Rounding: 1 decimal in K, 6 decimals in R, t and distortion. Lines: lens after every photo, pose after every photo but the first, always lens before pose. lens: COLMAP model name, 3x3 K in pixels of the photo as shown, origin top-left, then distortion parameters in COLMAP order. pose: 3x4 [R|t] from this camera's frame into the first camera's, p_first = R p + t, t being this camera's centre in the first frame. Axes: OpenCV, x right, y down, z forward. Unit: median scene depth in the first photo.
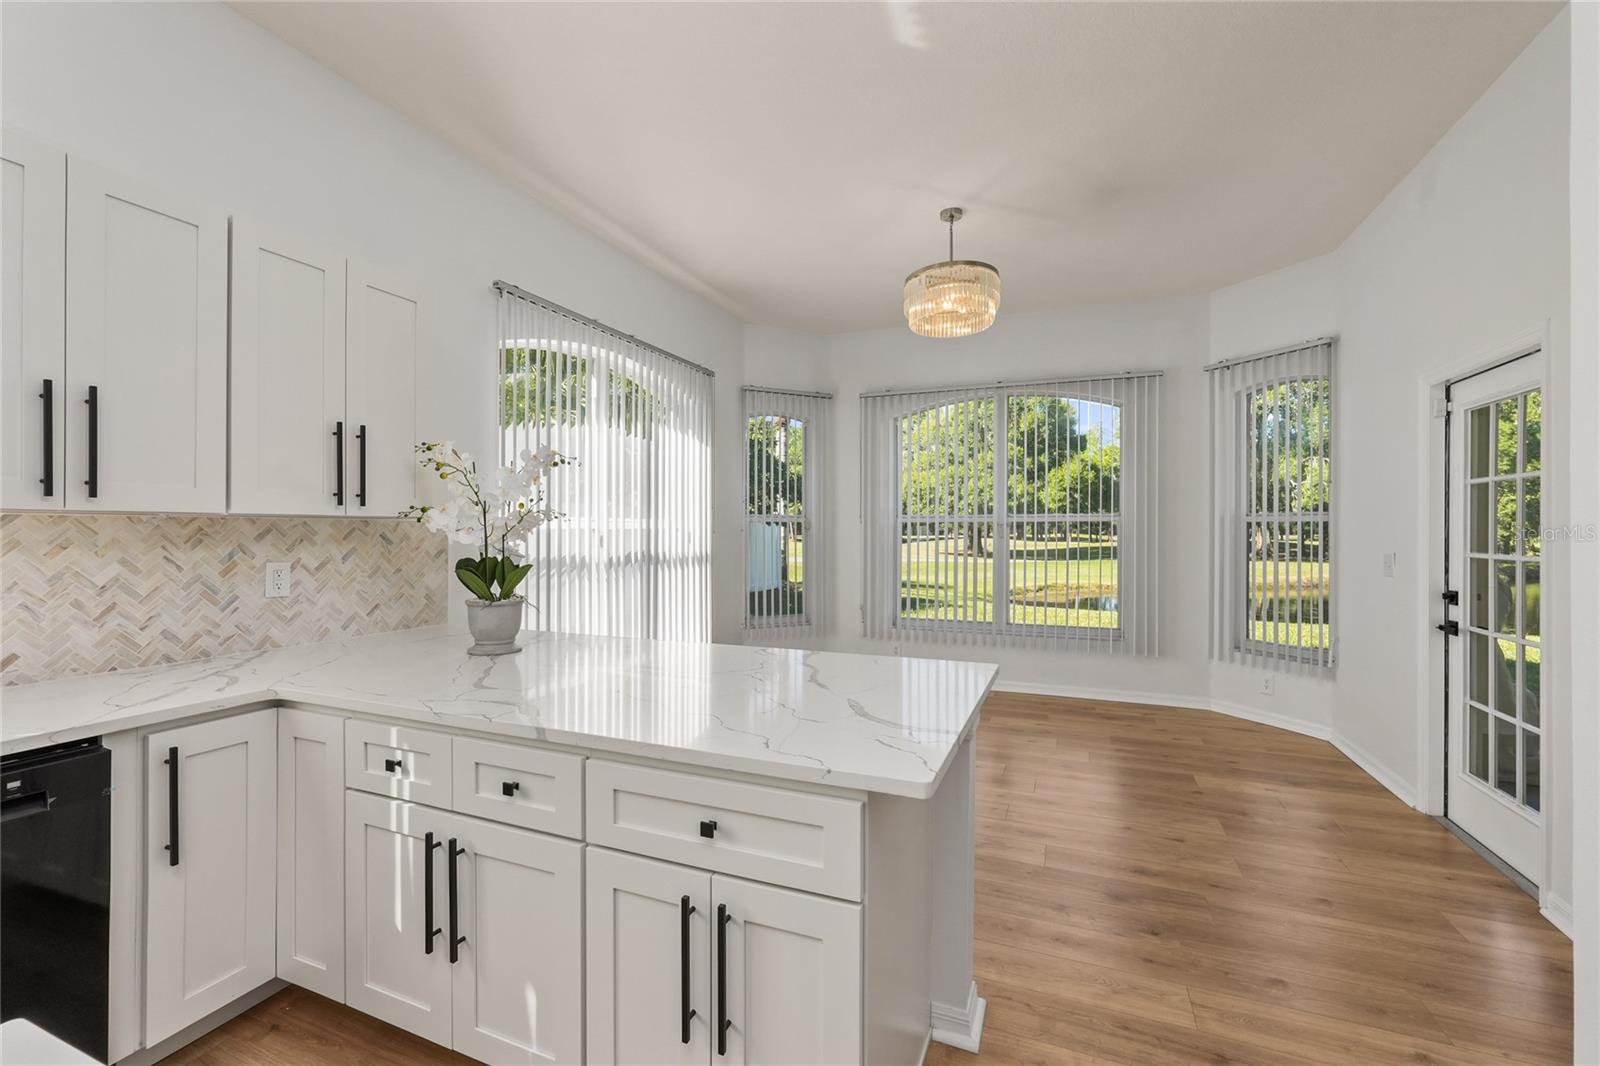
lens RADIAL K [[672.3, 0, 799.0], [0, 672.3, 530.1], [0, 0, 1]] dist [-0.010708, 0.003734]
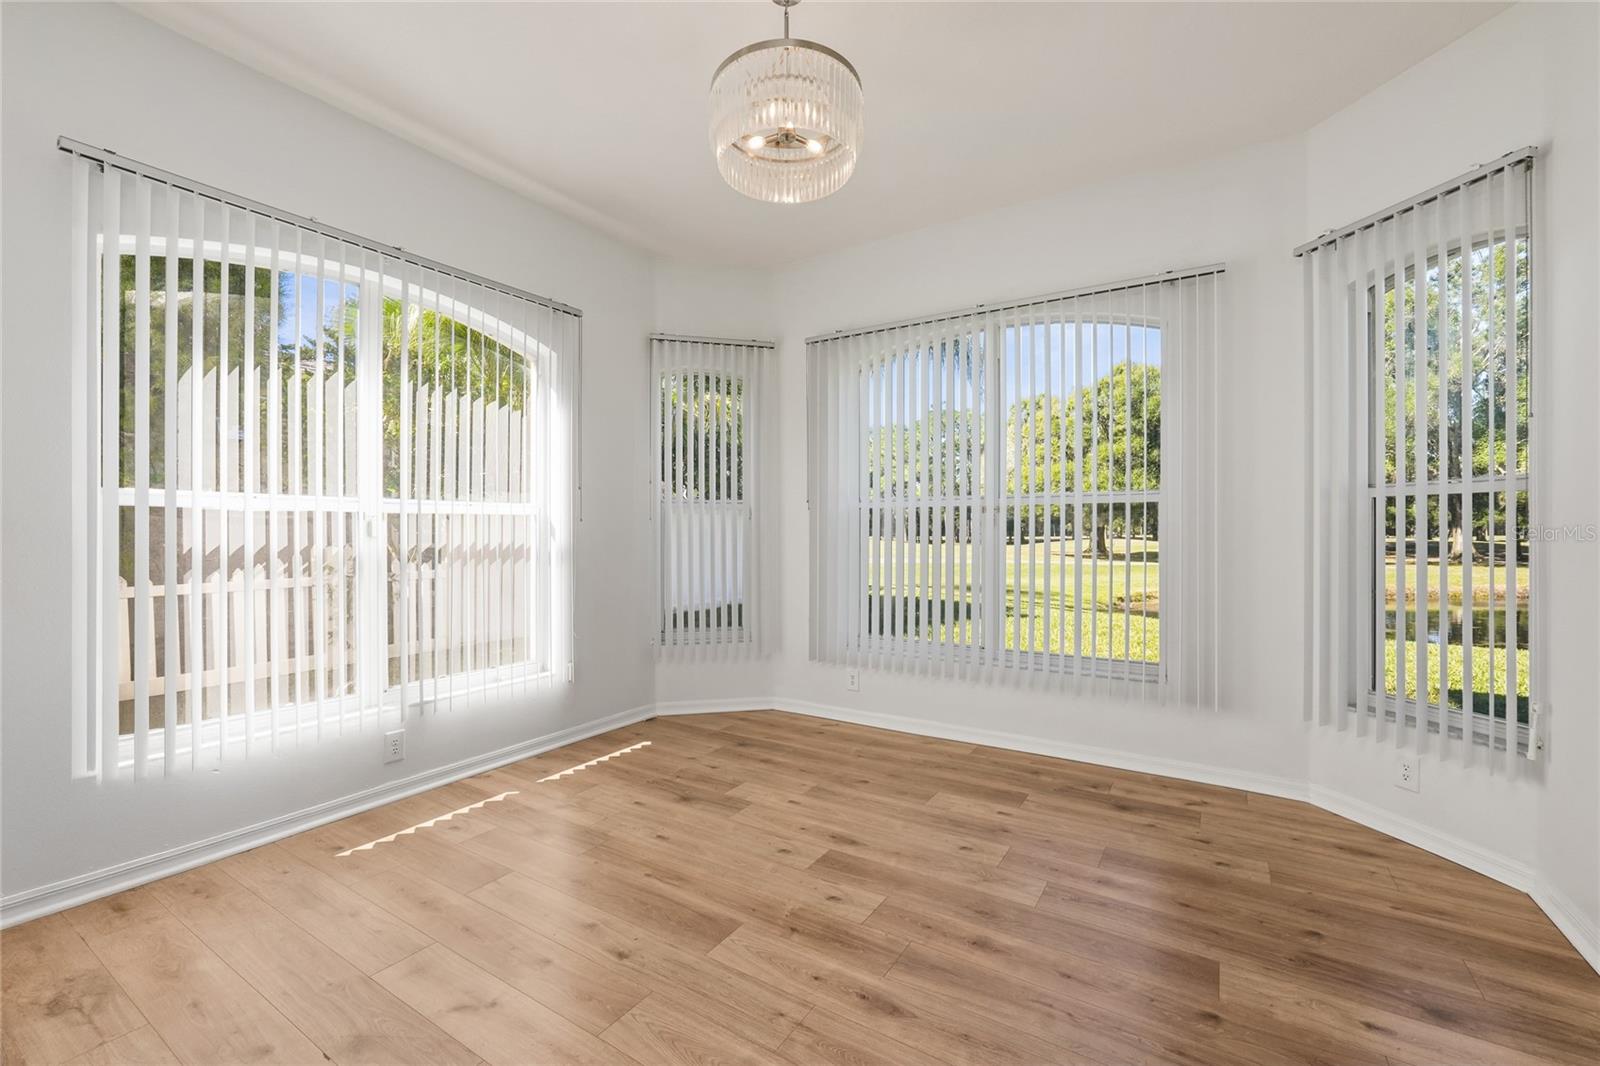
lens RADIAL K [[672.3, 0, 798.0], [0, 672.3, 531.7], [0, 0, 1]] dist [-0.010708, 0.003734]
pose [[0.983613, -0.003434, -0.180259, 0.431083], [0.003461, 0.999994, -0.000161, 0.027816], [0.180258, -0.000465, 0.983619, 0.505250]]
